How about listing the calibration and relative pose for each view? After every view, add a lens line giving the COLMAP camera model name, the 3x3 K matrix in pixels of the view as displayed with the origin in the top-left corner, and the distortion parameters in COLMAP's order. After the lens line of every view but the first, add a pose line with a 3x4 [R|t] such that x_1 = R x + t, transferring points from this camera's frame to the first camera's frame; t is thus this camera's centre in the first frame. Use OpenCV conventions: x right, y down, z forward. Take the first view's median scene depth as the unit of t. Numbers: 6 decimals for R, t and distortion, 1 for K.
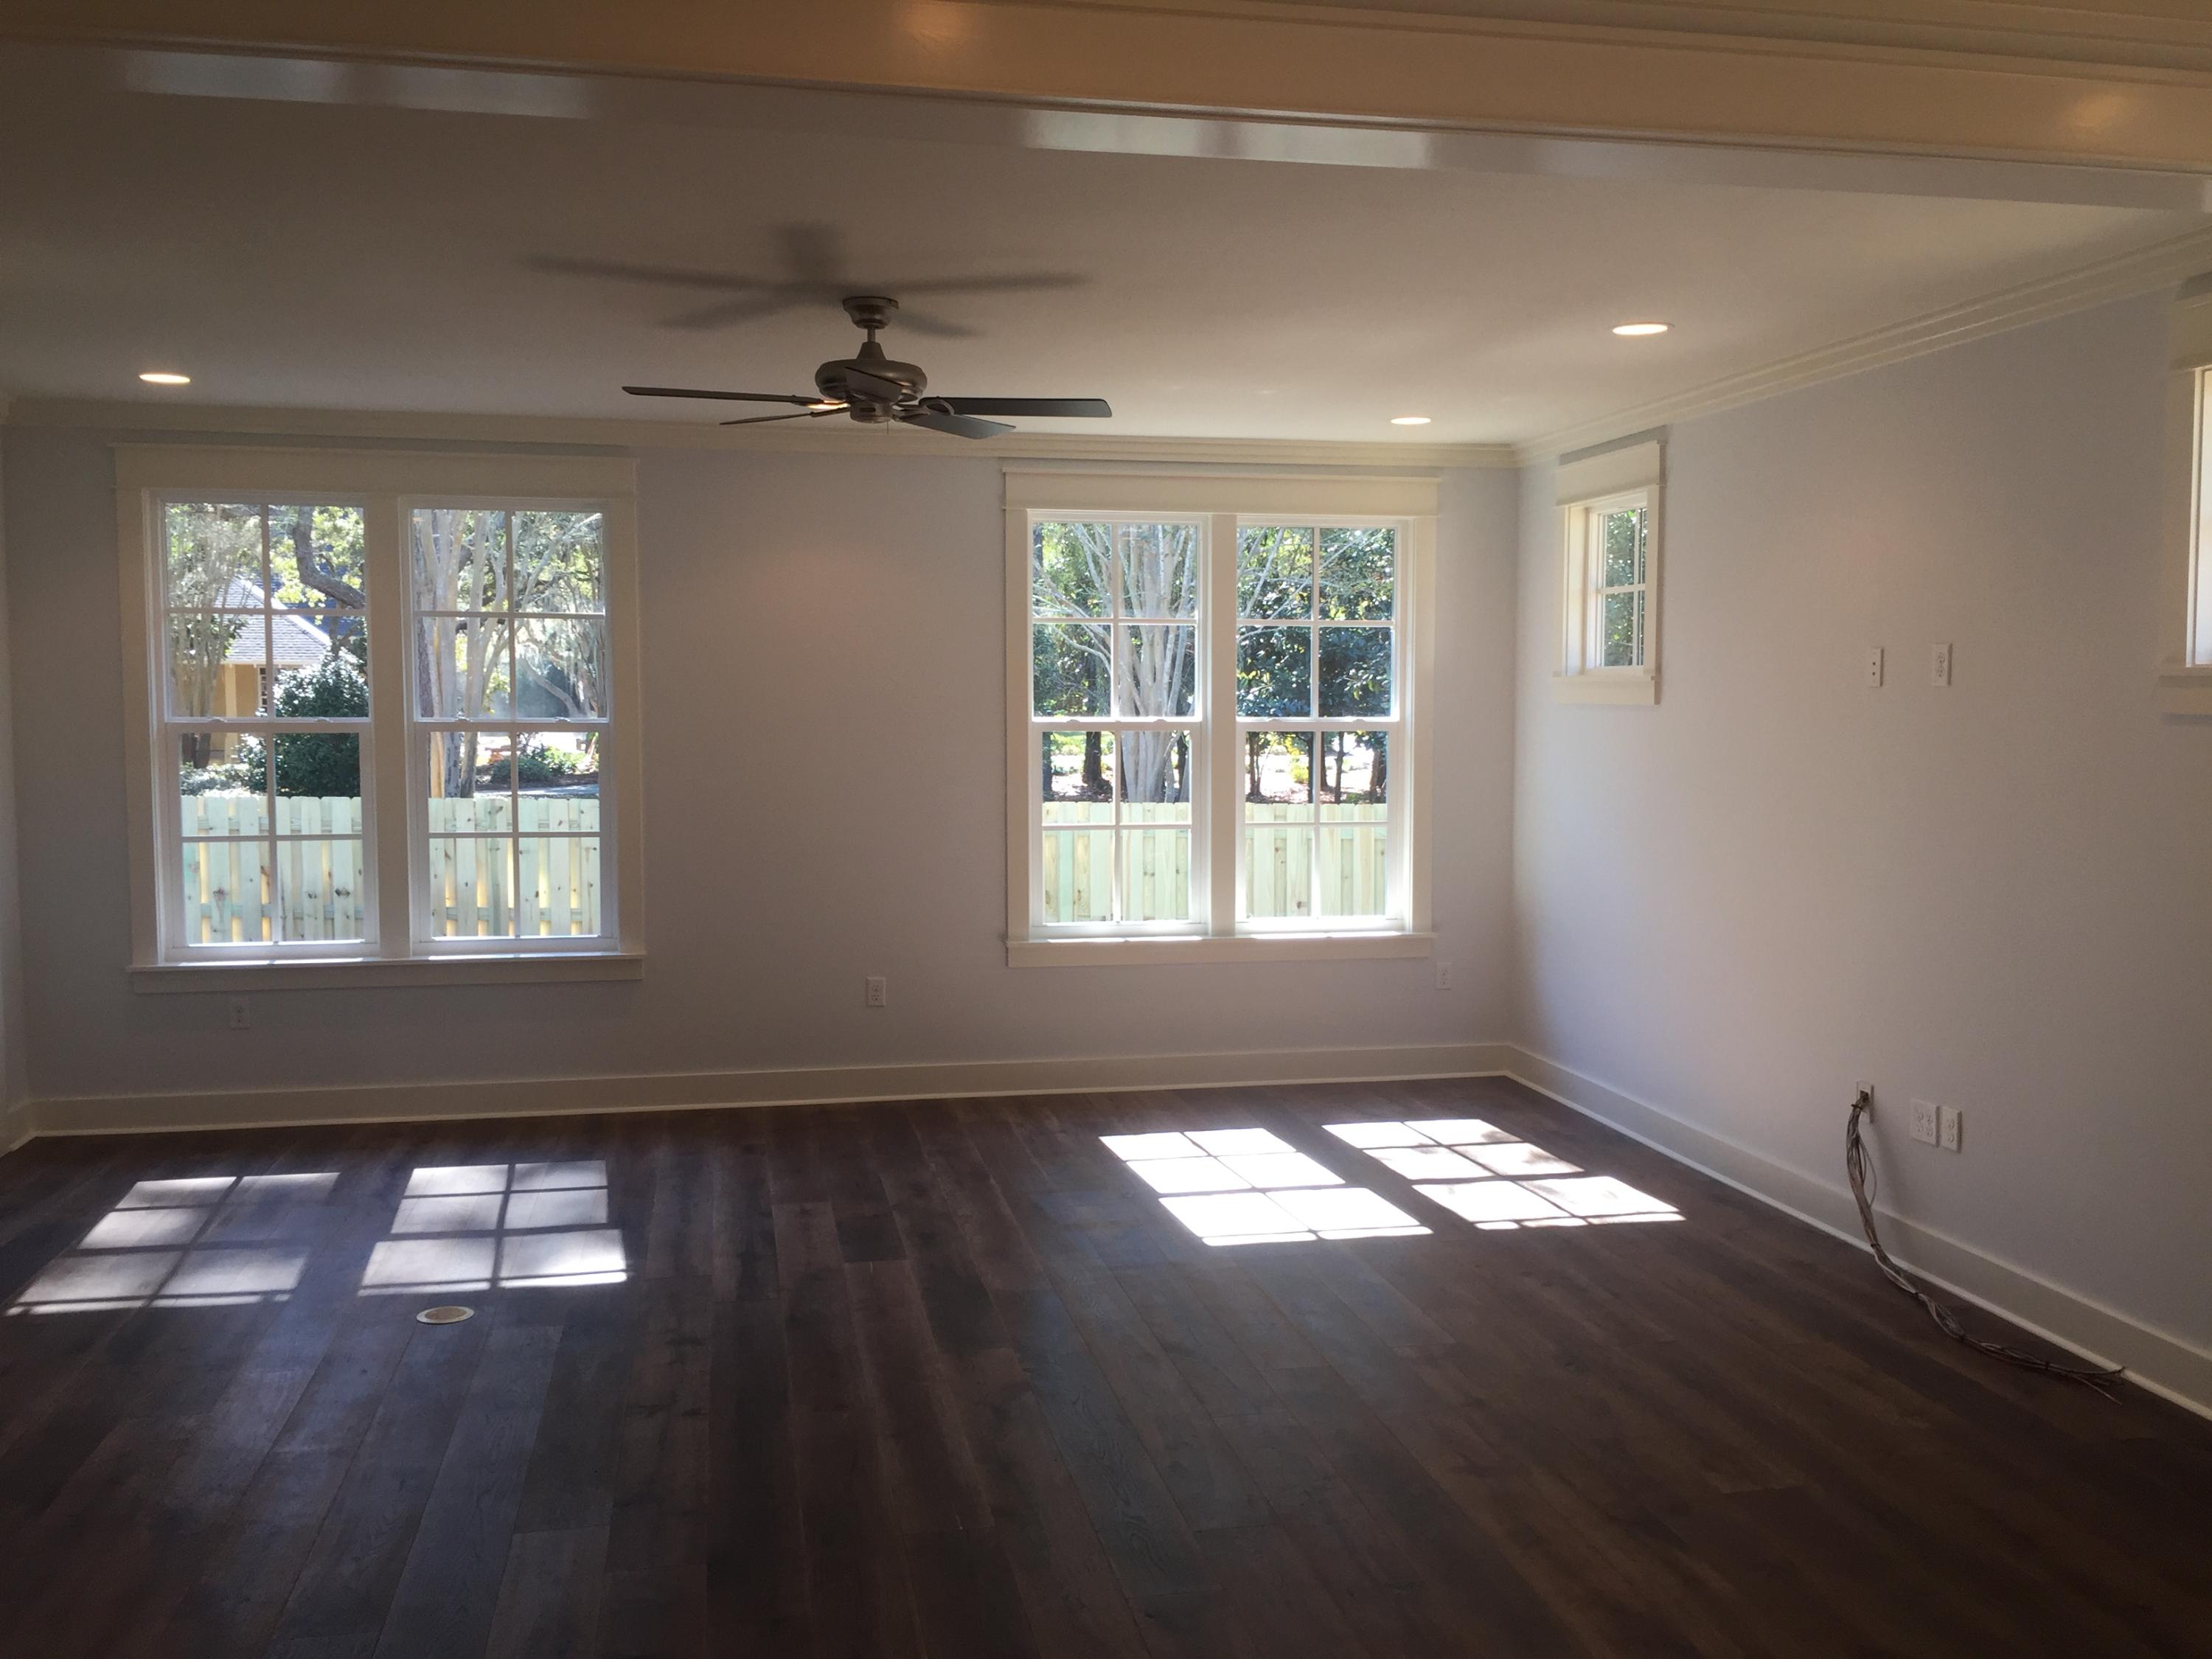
lens RADIAL K [[1905.6, 0, 1099.3], [0, 1905.6, 808.9], [0, 0, 1]] dist [0.071118, -0.088243]
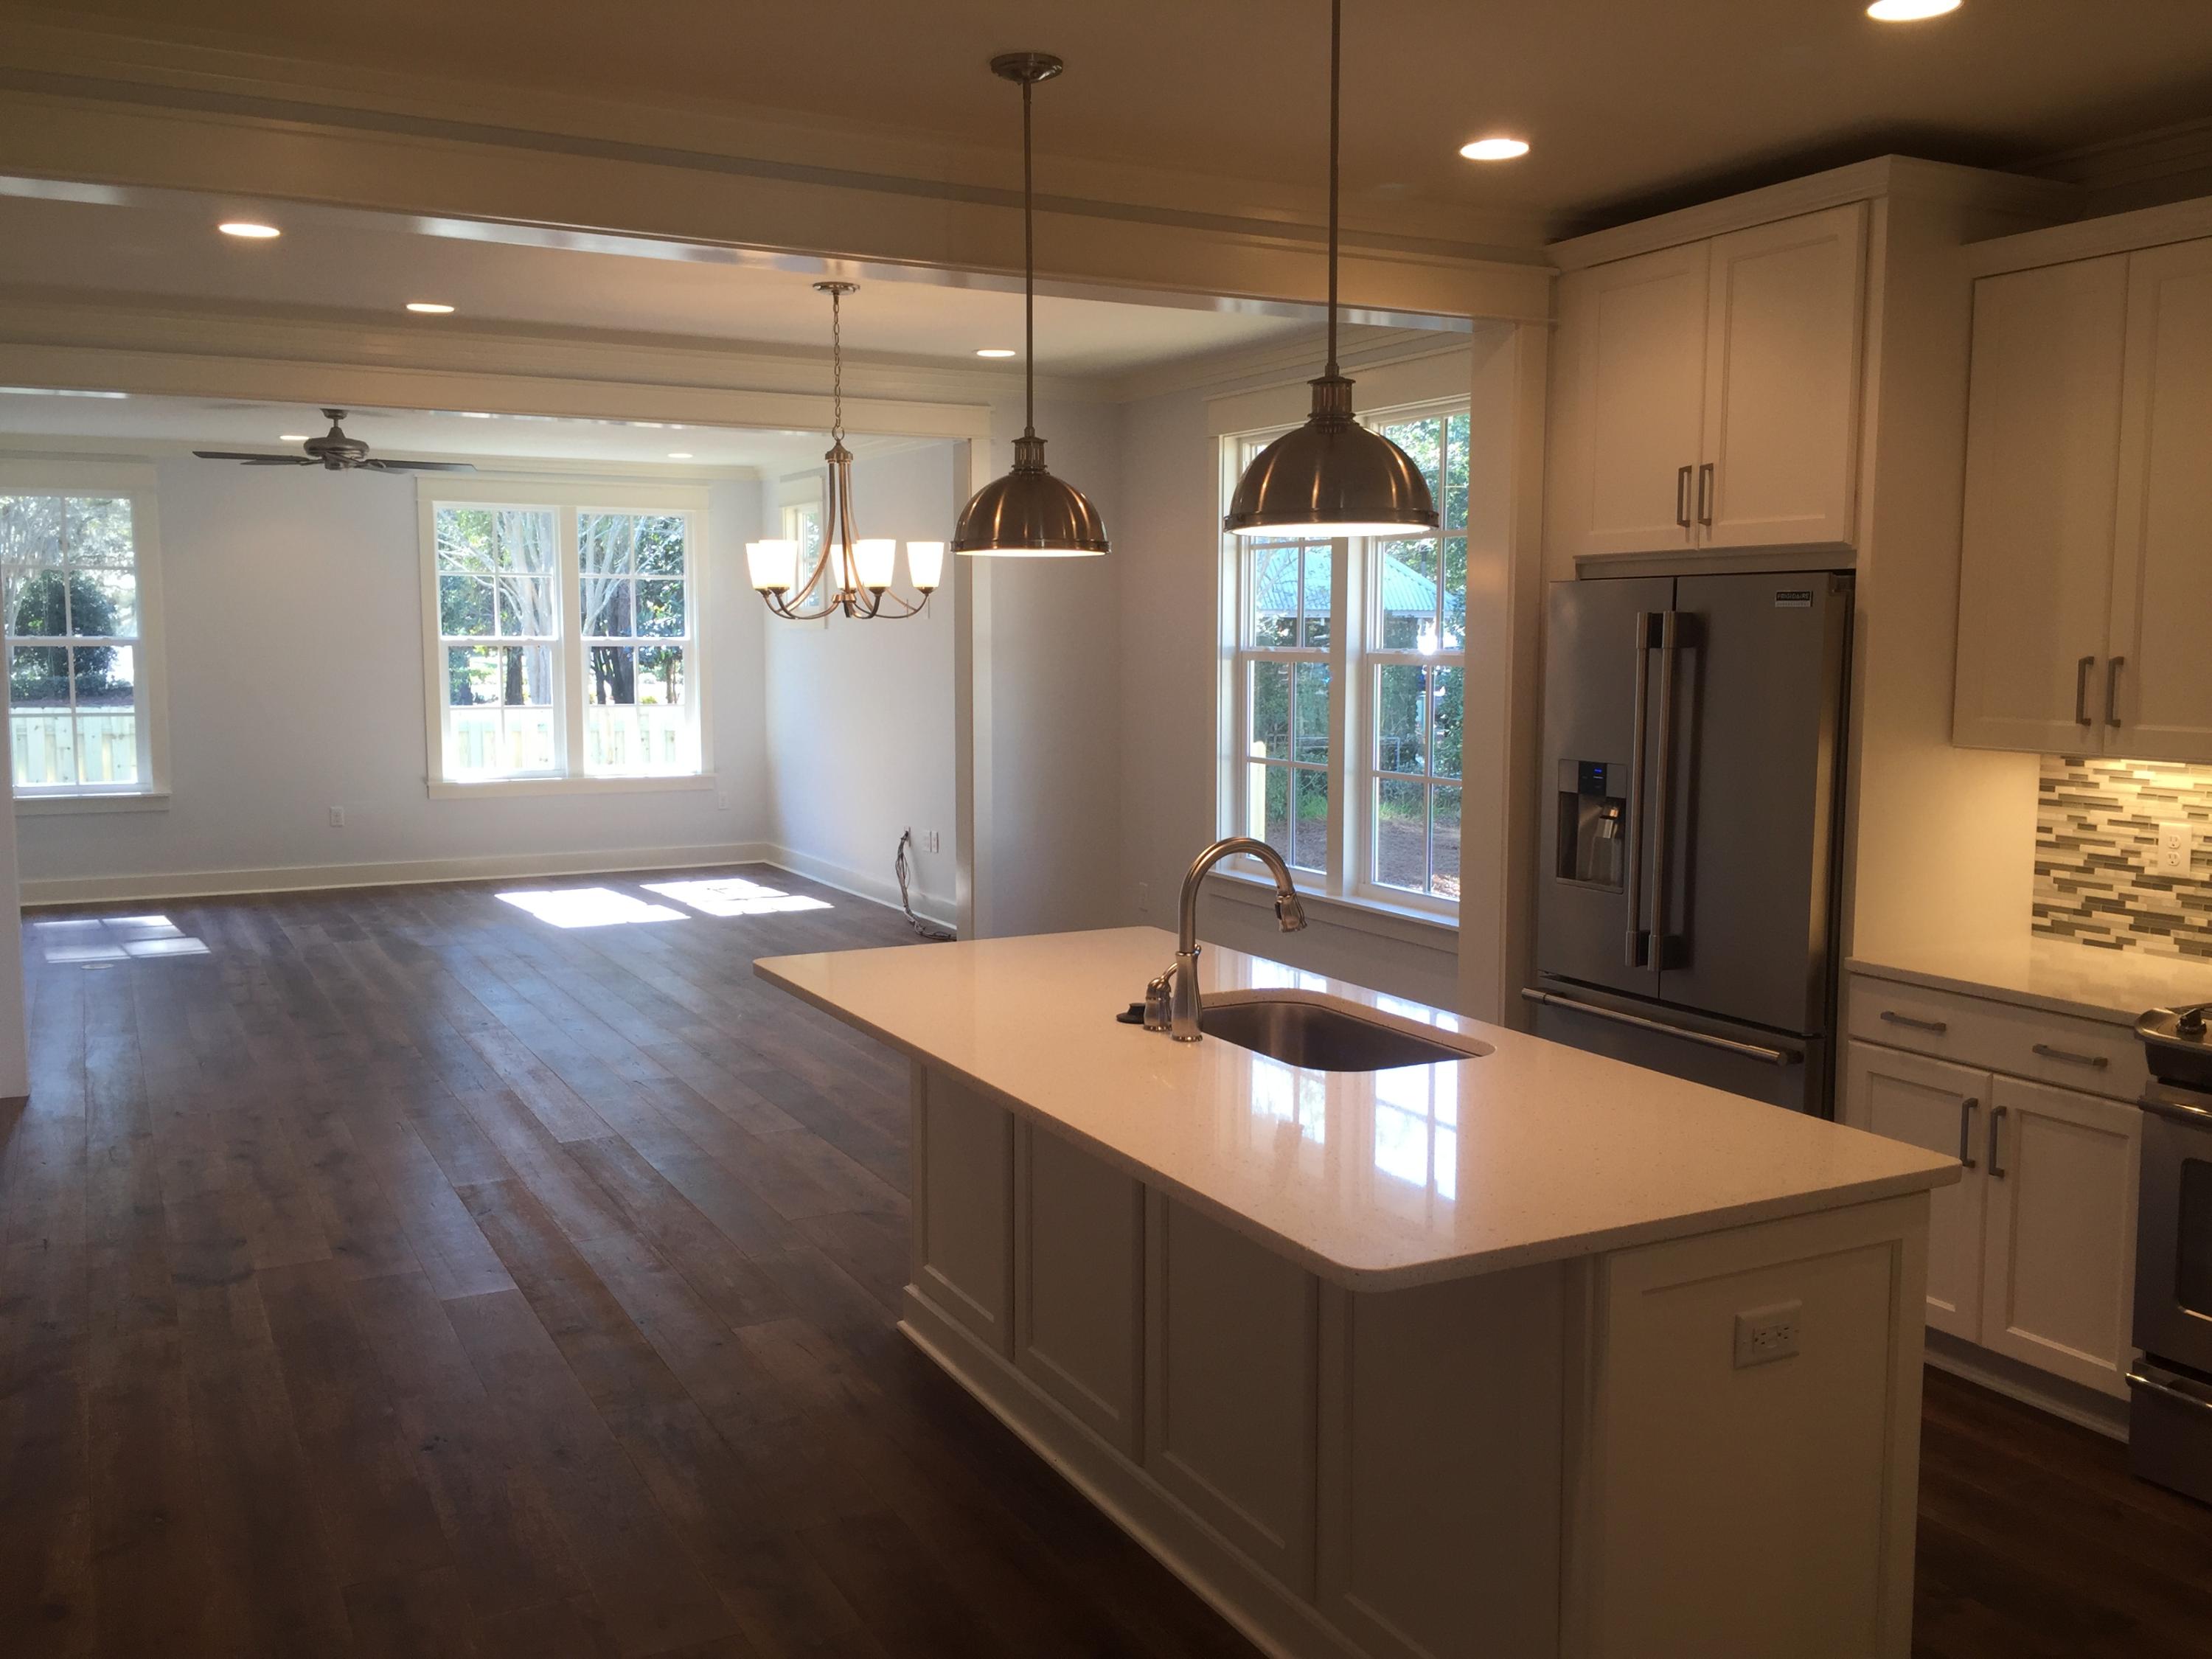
lens RADIAL K [[1905.6, 0, 1102.0], [0, 1905.6, 807.4], [0, 0, 1]] dist [0.071118, -0.088243]
pose [[0.959098, -0.026698, 0.281813, 0.040769], [0.016997, 0.999178, 0.036812, 0.047454], [-0.282564, -0.030516, 0.958763, -0.729781]]
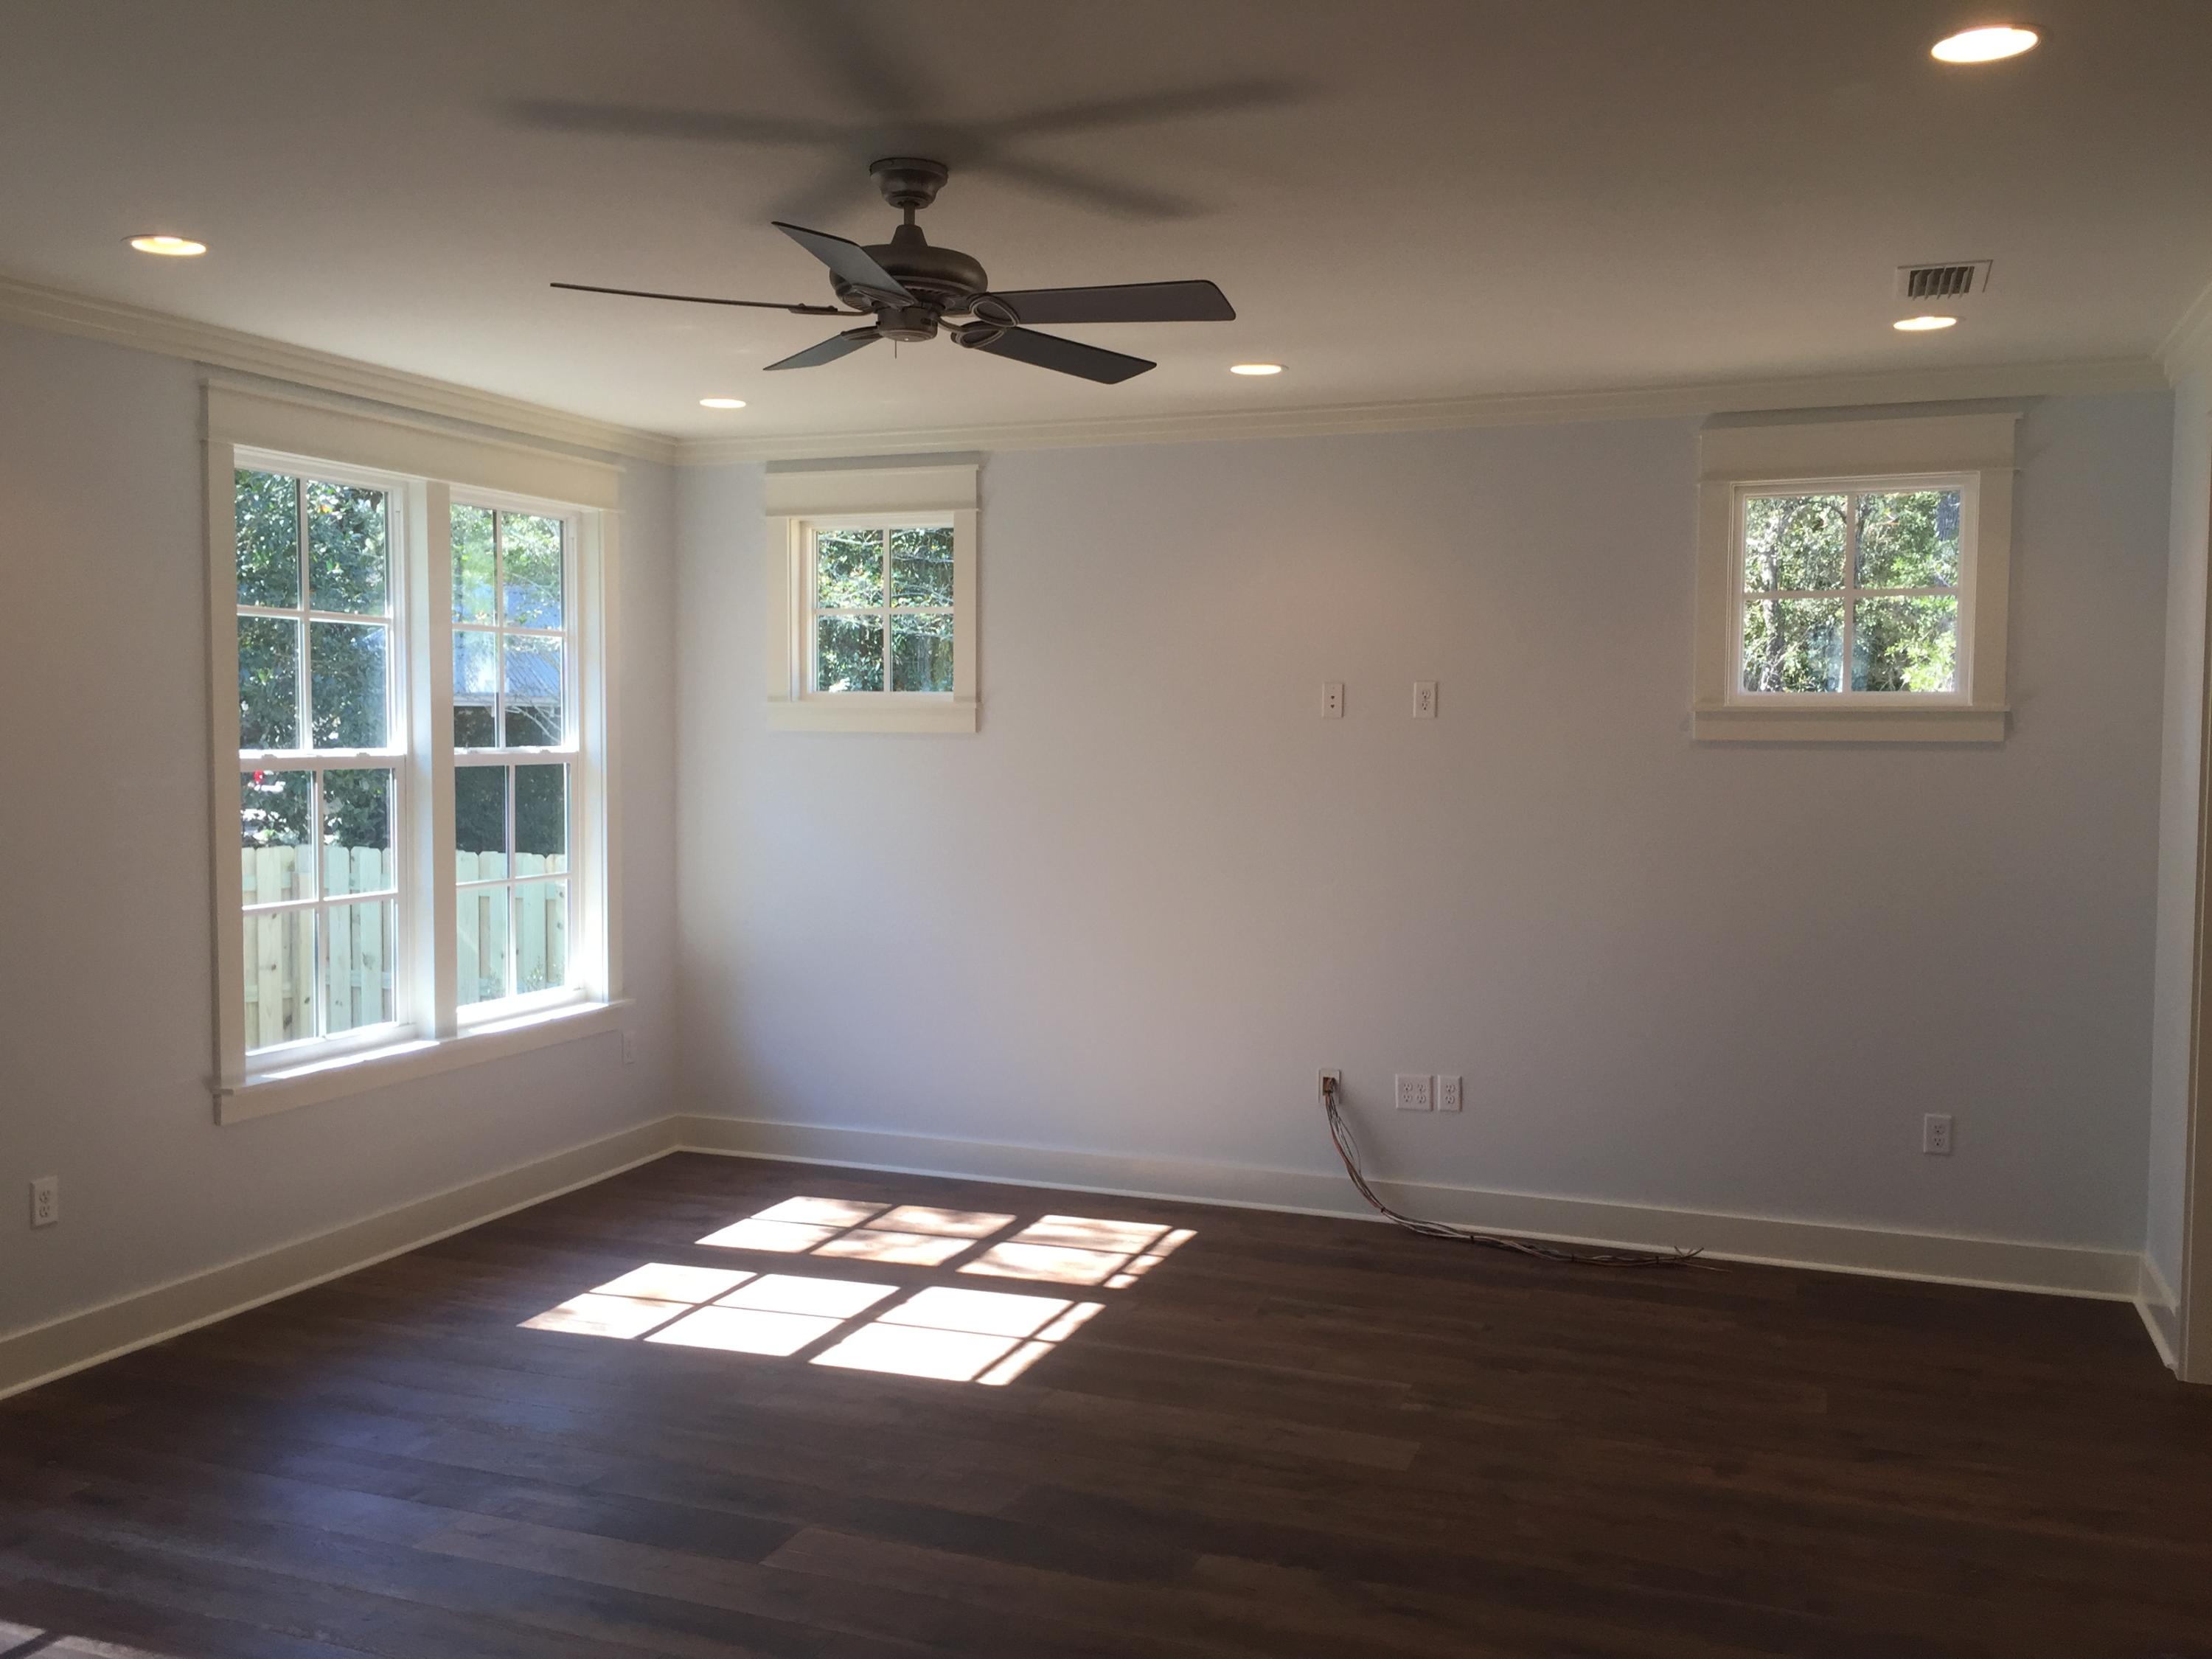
lens RADIAL K [[1905.6, 0, 1091.2], [0, 1905.6, 819.9], [0, 0, 1]] dist [0.071118, -0.088243]
pose [[0.540192, -0.041693, 0.840508, -0.508012], [0.045787, 0.998749, 0.020115, -0.026921], [-0.840295, 0.027619, 0.541425, 0.424191]]
